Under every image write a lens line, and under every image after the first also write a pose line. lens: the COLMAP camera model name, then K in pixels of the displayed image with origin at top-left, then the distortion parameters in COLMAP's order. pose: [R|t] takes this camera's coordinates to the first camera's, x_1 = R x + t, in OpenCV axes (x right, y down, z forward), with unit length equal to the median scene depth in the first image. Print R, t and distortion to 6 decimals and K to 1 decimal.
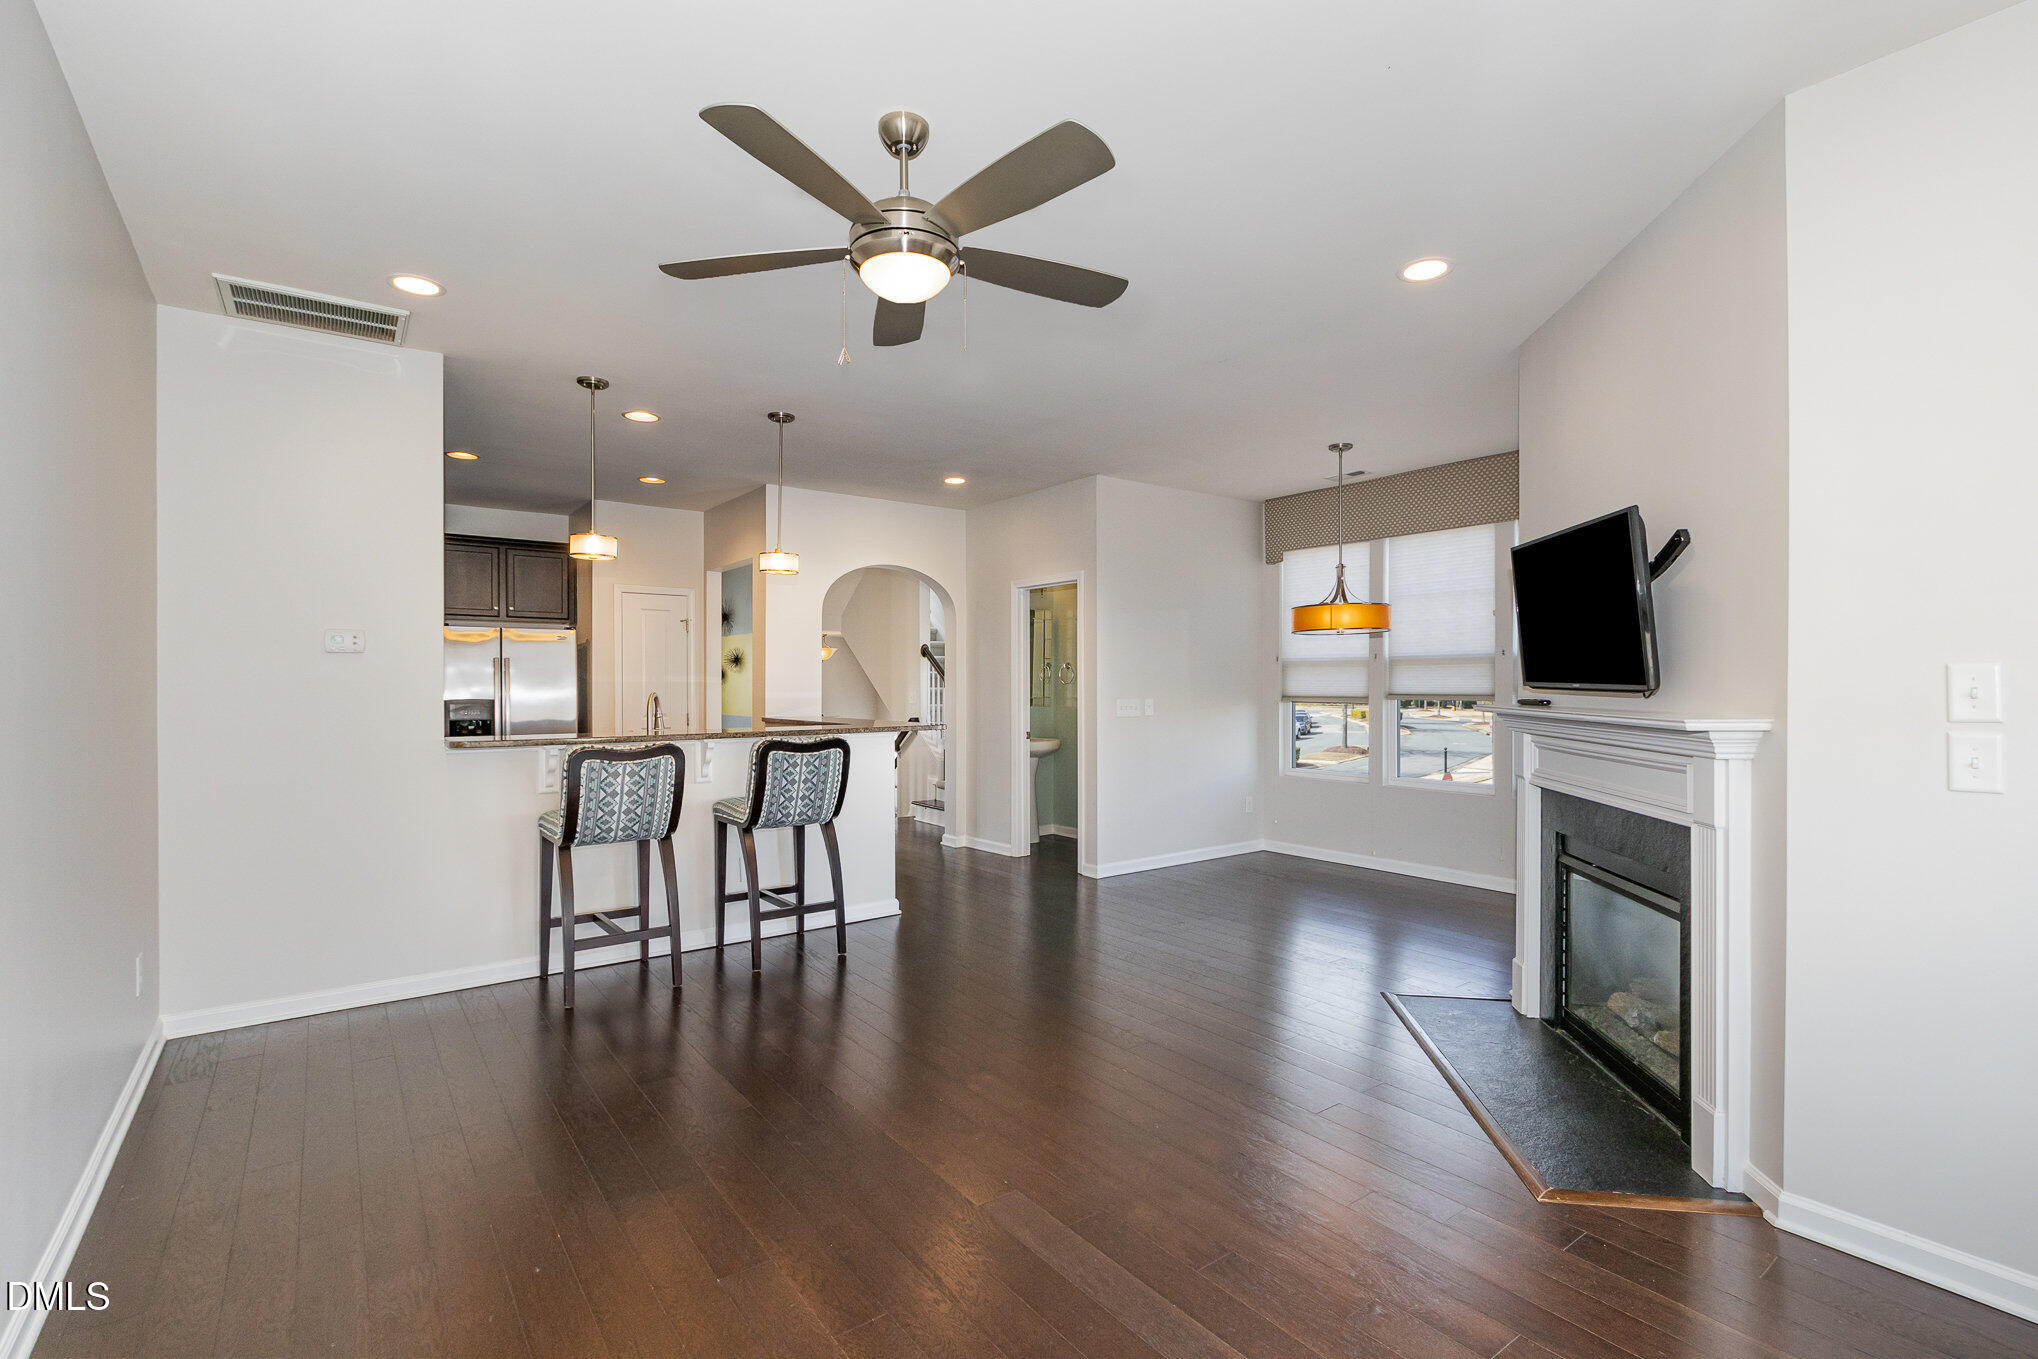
lens RADIAL K [[942.8, 0, 1014.2], [0, 942.8, 680.6], [0, 0, 1]] dist [-0.004919, -0.000144]
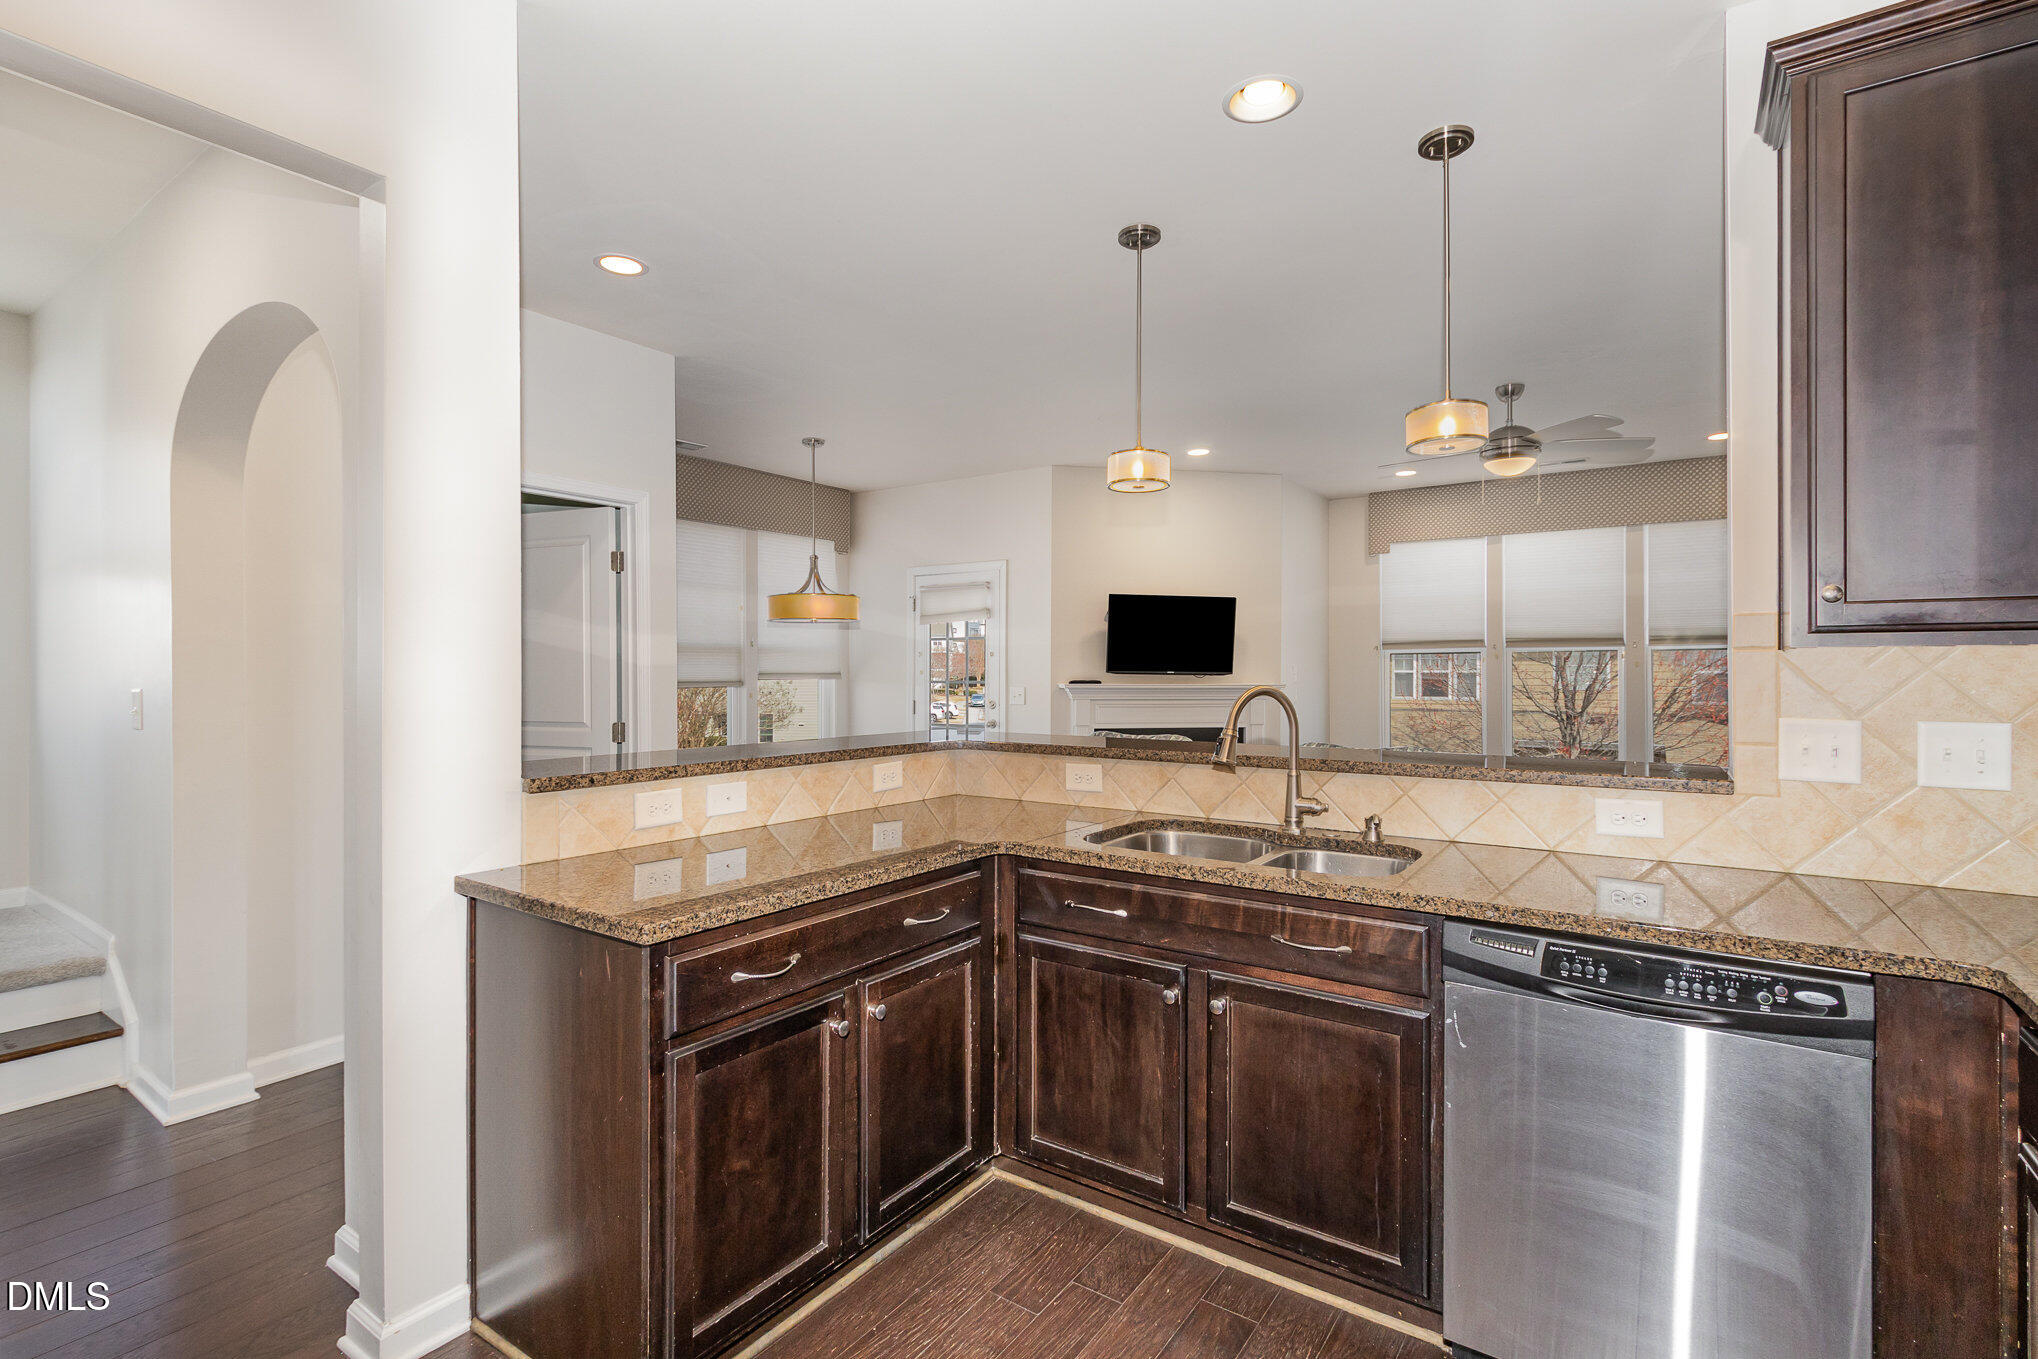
lens RADIAL K [[942.8, 0, 1022.9], [0, 942.8, 677.6], [0, 0, 1]] dist [-0.004919, -0.000144]
pose [[-0.303195, -0.009212, 0.952884, -0.731696], [-0.005594, 0.999953, 0.007887, 0.002885], [-0.952912, -0.002939, -0.303232, 1.099482]]
